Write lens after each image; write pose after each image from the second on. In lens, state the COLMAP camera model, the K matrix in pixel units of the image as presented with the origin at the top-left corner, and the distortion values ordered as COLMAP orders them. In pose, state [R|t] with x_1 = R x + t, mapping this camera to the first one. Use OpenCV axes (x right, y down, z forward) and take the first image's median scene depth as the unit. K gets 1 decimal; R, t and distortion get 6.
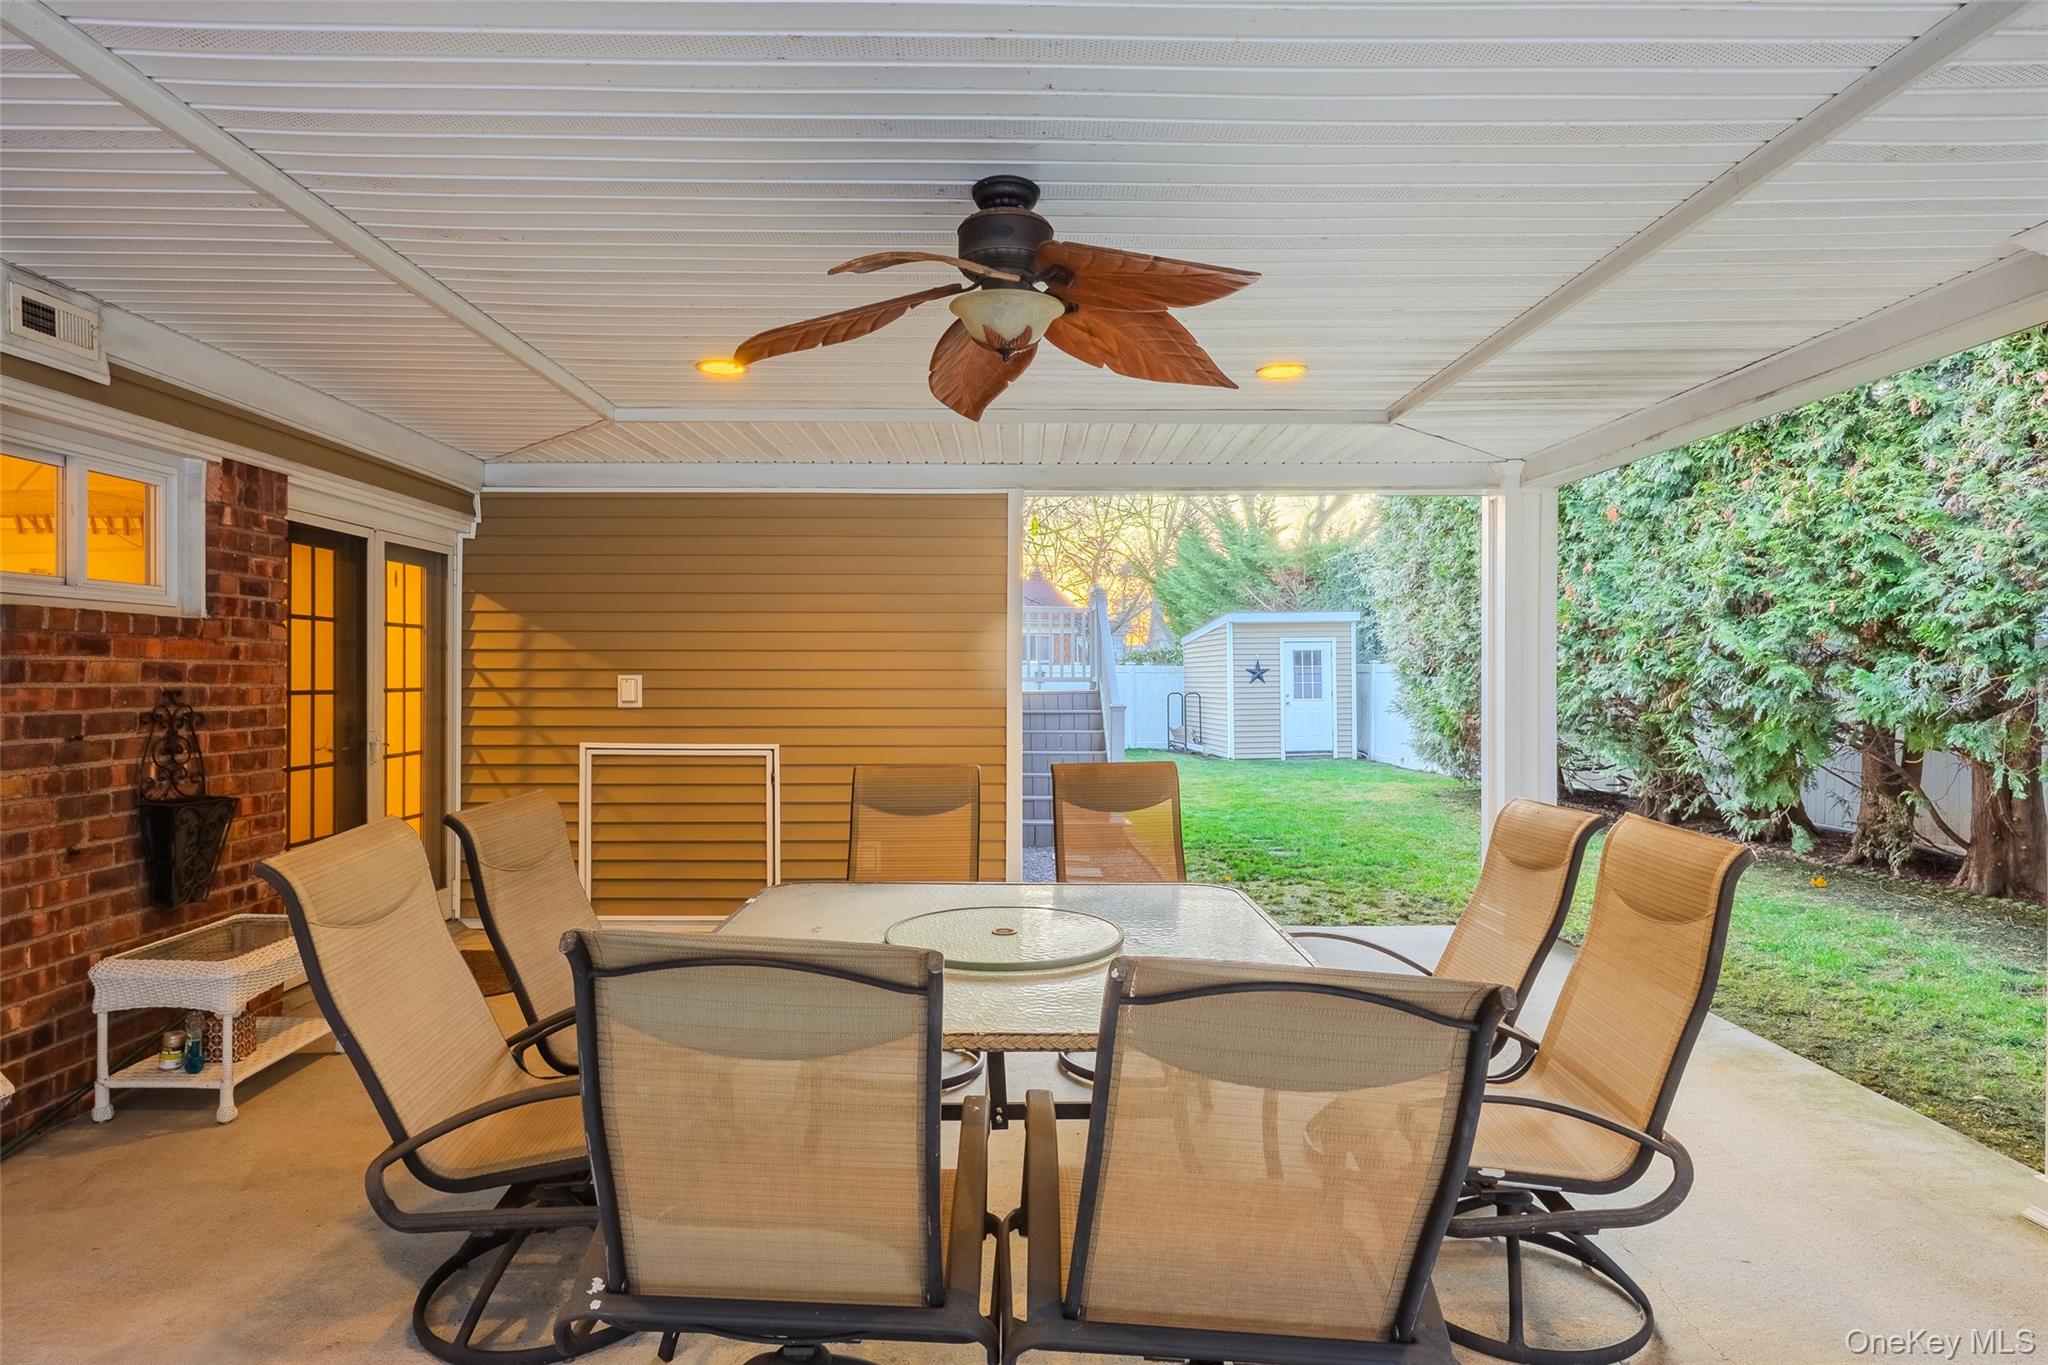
lens RADIAL K [[1123.4, 0, 1022.1], [0, 1123.4, 681.9], [0, 0, 1]] dist [-0.001859, -0.000266]
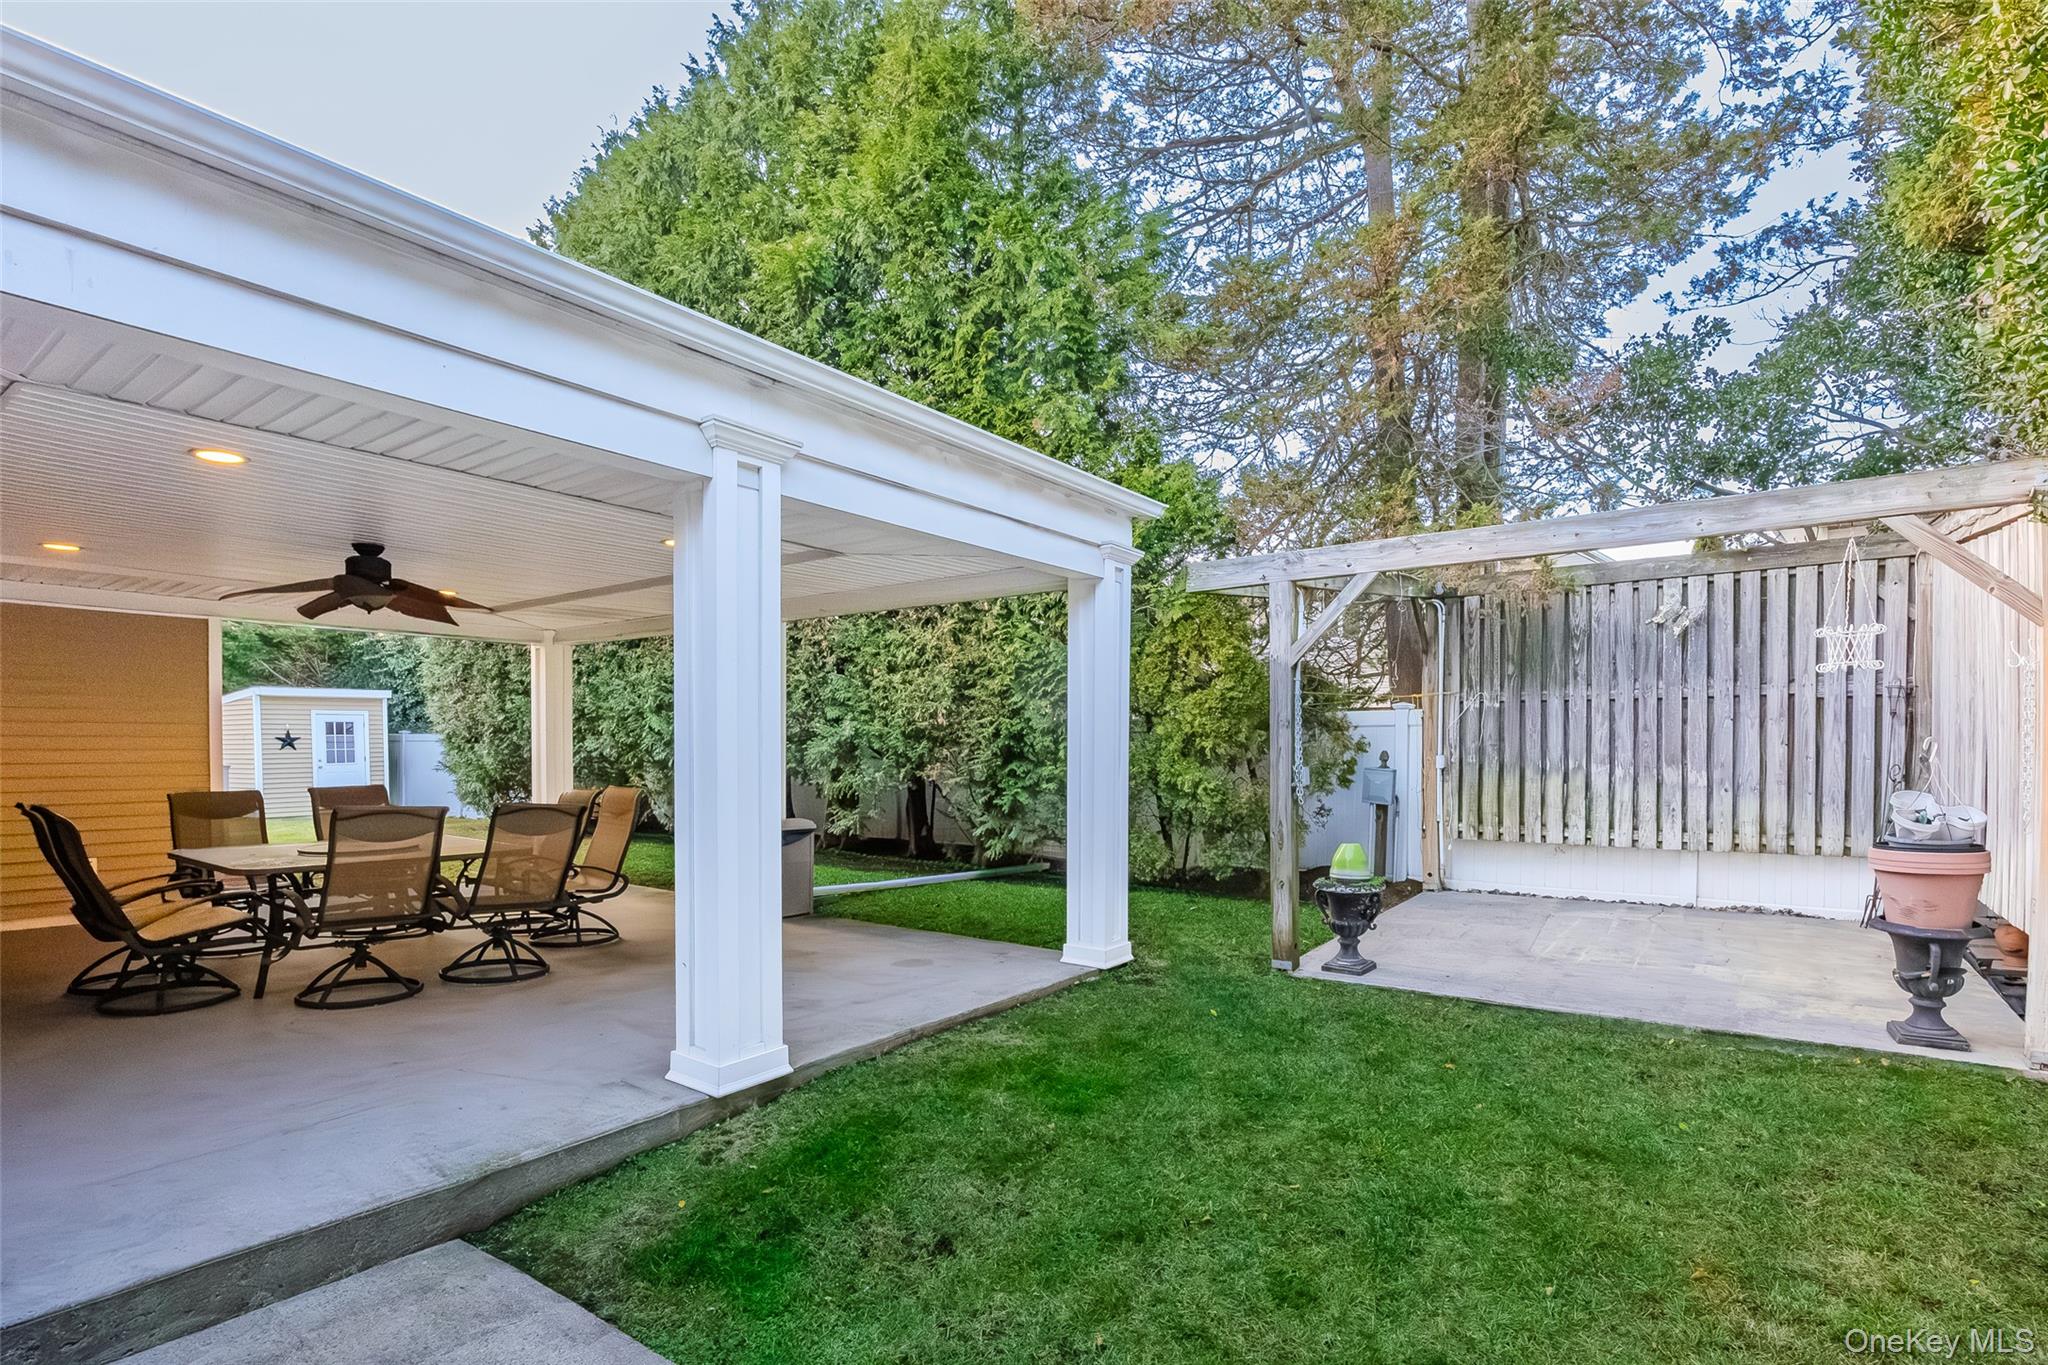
lens RADIAL K [[963.5, 0, 1046.0], [0, 963.5, 759.7], [0, 0, 1]] dist [-0.001567, -0.000071]
pose [[0.602446, -0.010832, 0.798086, -0.186818], [0.003084, 0.999932, 0.011244, 0.004457], [-0.798154, -0.004312, 0.602438, -0.341172]]
